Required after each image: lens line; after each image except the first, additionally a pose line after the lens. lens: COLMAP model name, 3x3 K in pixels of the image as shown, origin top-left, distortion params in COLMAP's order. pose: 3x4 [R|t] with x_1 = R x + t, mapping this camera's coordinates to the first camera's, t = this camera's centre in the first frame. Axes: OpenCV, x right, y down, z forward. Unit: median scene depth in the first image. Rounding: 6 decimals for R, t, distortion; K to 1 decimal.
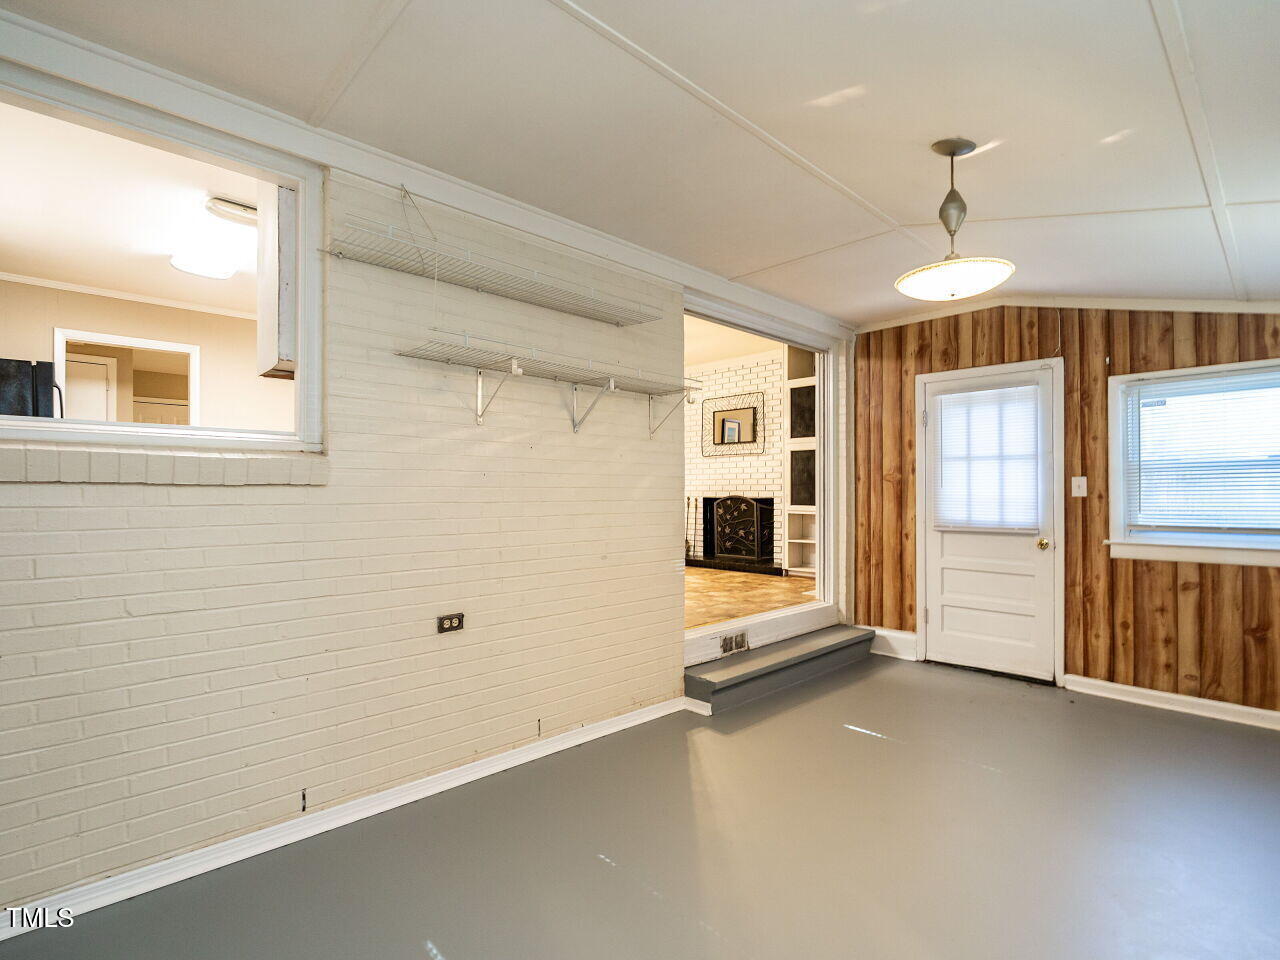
lens RADIAL K [[622.0, 0, 641.6], [0, 622.0, 488.1], [0, 0, 1]] dist [0.000218, 0.000091]
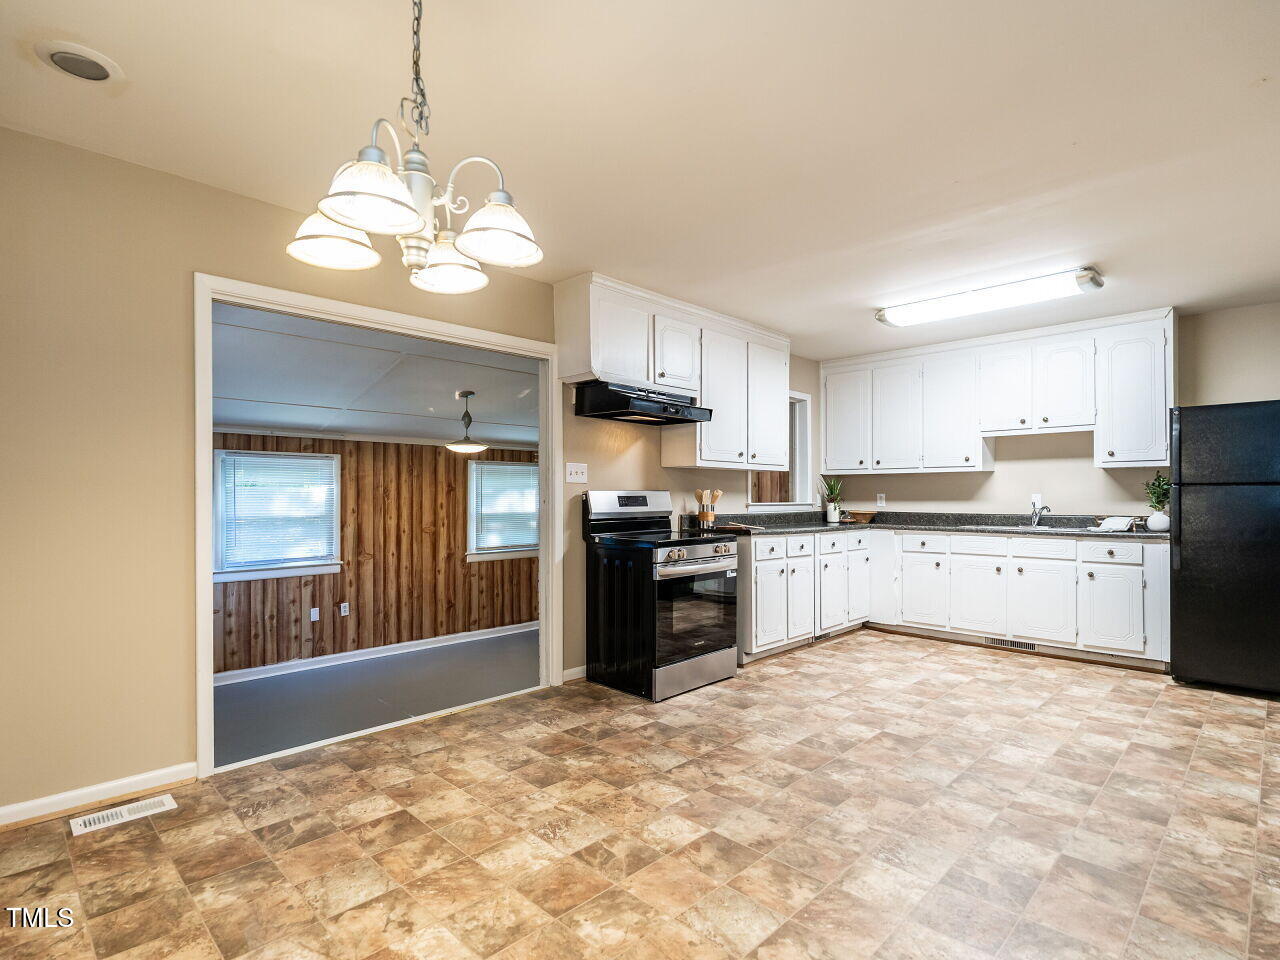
lens RADIAL K [[661.5, 0, 642.1], [0, 661.5, 489.5], [0, 0, 1]] dist [-0.002460, 0.000631]
pose [[-0.999662, 0.003096, -0.025801, -0.045800], [0.003628, 0.999782, -0.020580, -0.034581], [0.025732, -0.020667, -0.999455, 1.228508]]
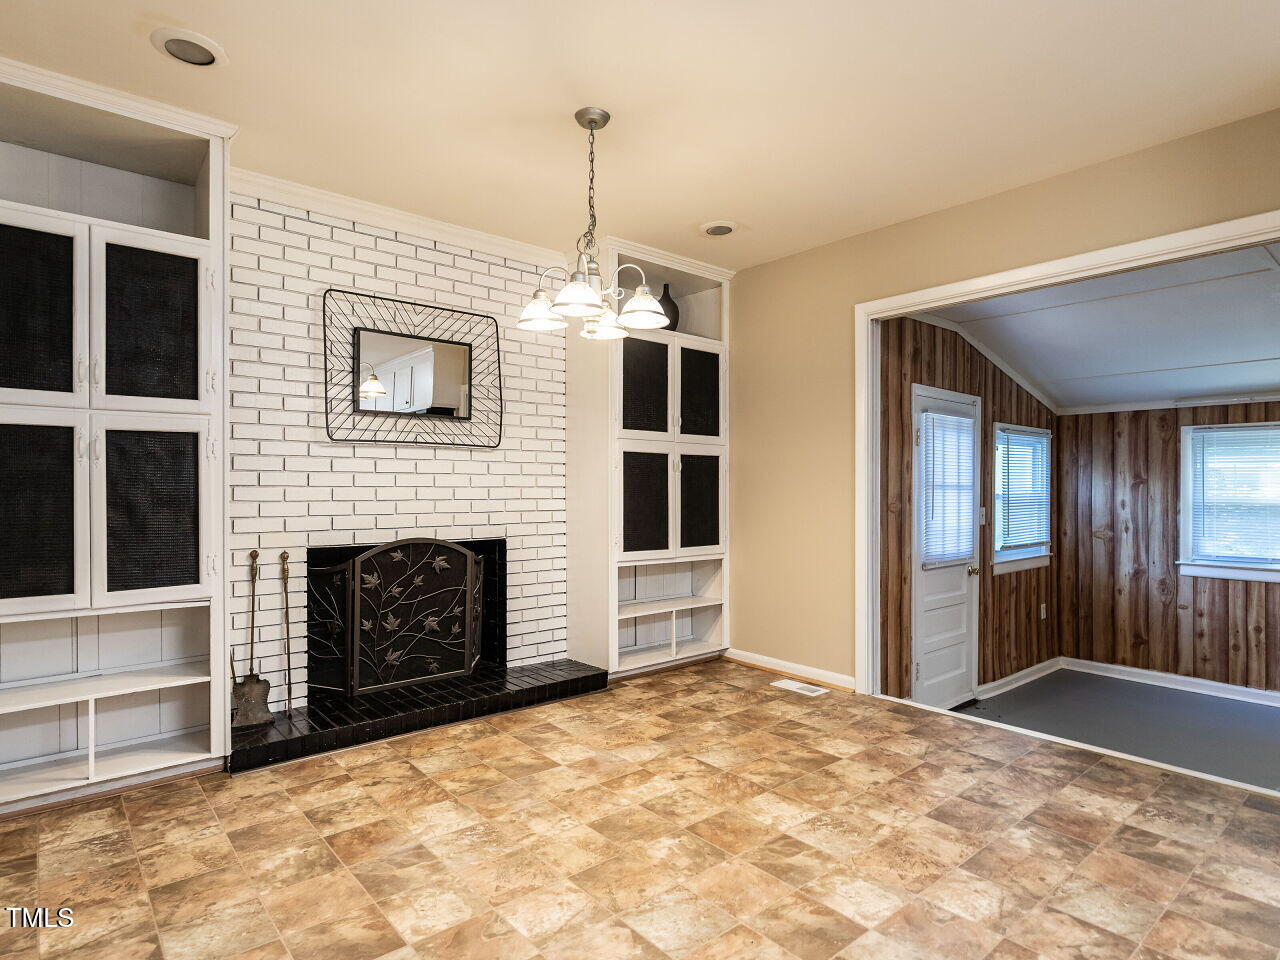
lens RADIAL K [[710.0, 0, 637.8], [0, 710.0, 488.2], [0, 0, 1]] dist [-0.003150, 0.001339]
pose [[0.068265, -0.000098, 0.997667, -0.375732], [-0.011067, 0.999938, 0.000855, -0.028540], [-0.997606, -0.011100, 0.068260, 0.940091]]
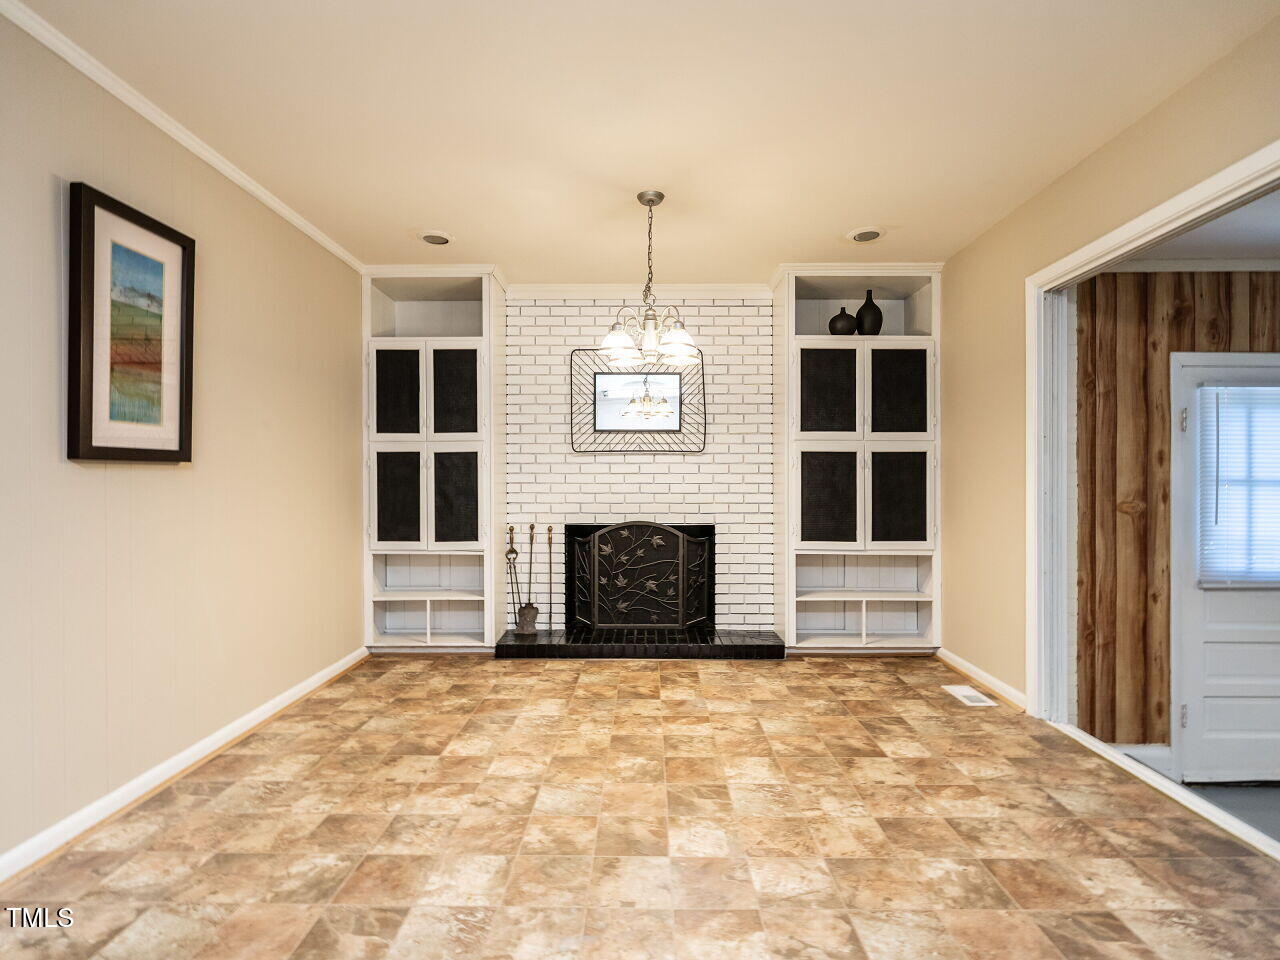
lens RADIAL K [[635.0, 0, 639.5], [0, 635.0, 482.9], [0, 0, 1]] dist [-0.001201, -0.000010]
pose [[0.706687, 0.001234, 0.707525, -0.310580], [-0.006849, 0.999964, 0.005097, -0.031238], [-0.707493, -0.008448, 0.706670, 0.669107]]
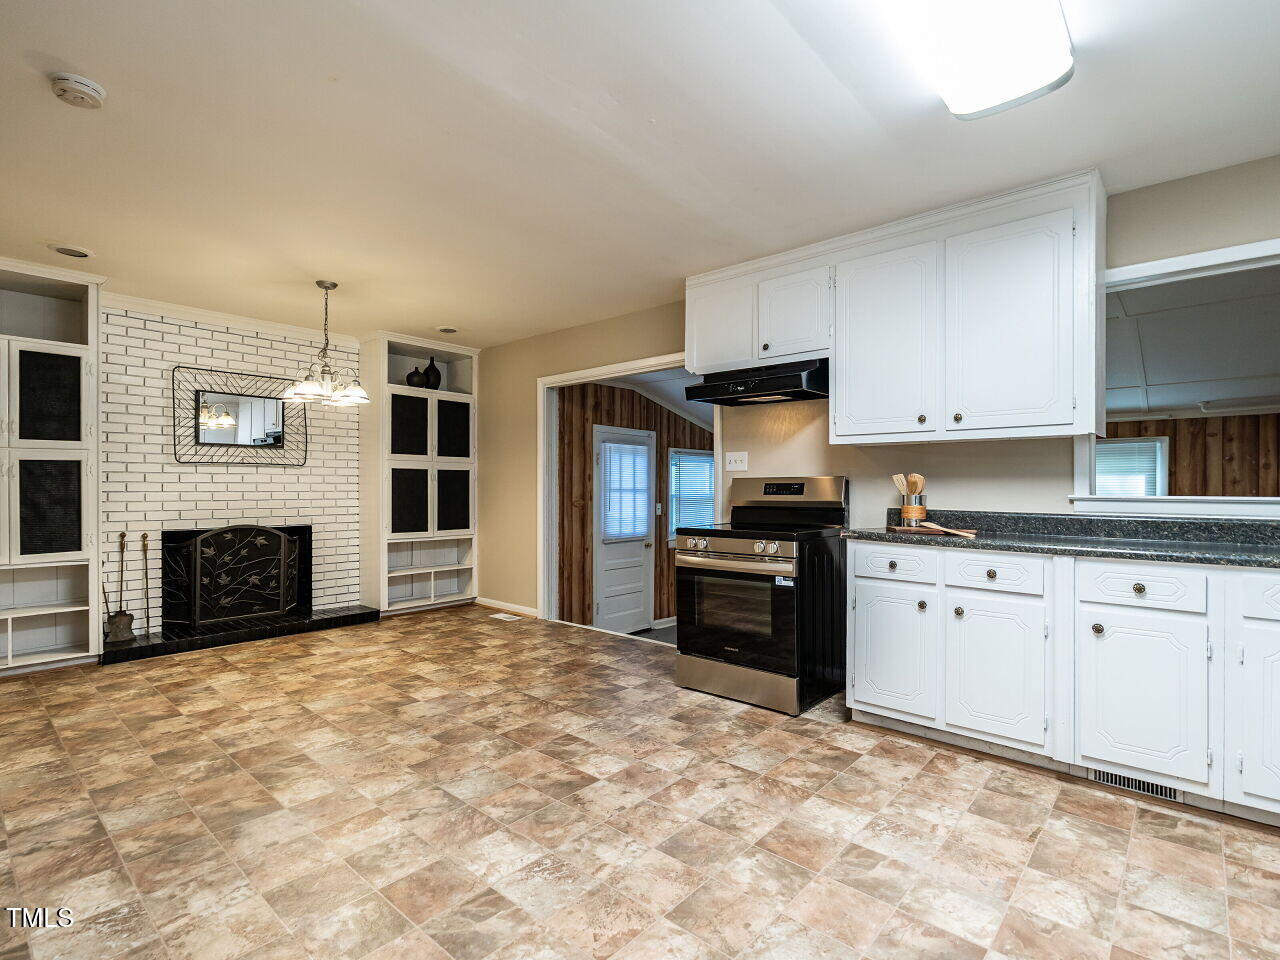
lens RADIAL K [[632.6, 0, 634.5], [0, 632.6, 486.8], [0, 0, 1]] dist [-0.002088, 0.000009]
pose [[-0.065922, 0.002185, 0.997822, -0.631533], [-0.009819, 0.999948, -0.002838, -0.035687], [-0.997776, -0.009985, -0.065897, 0.725216]]
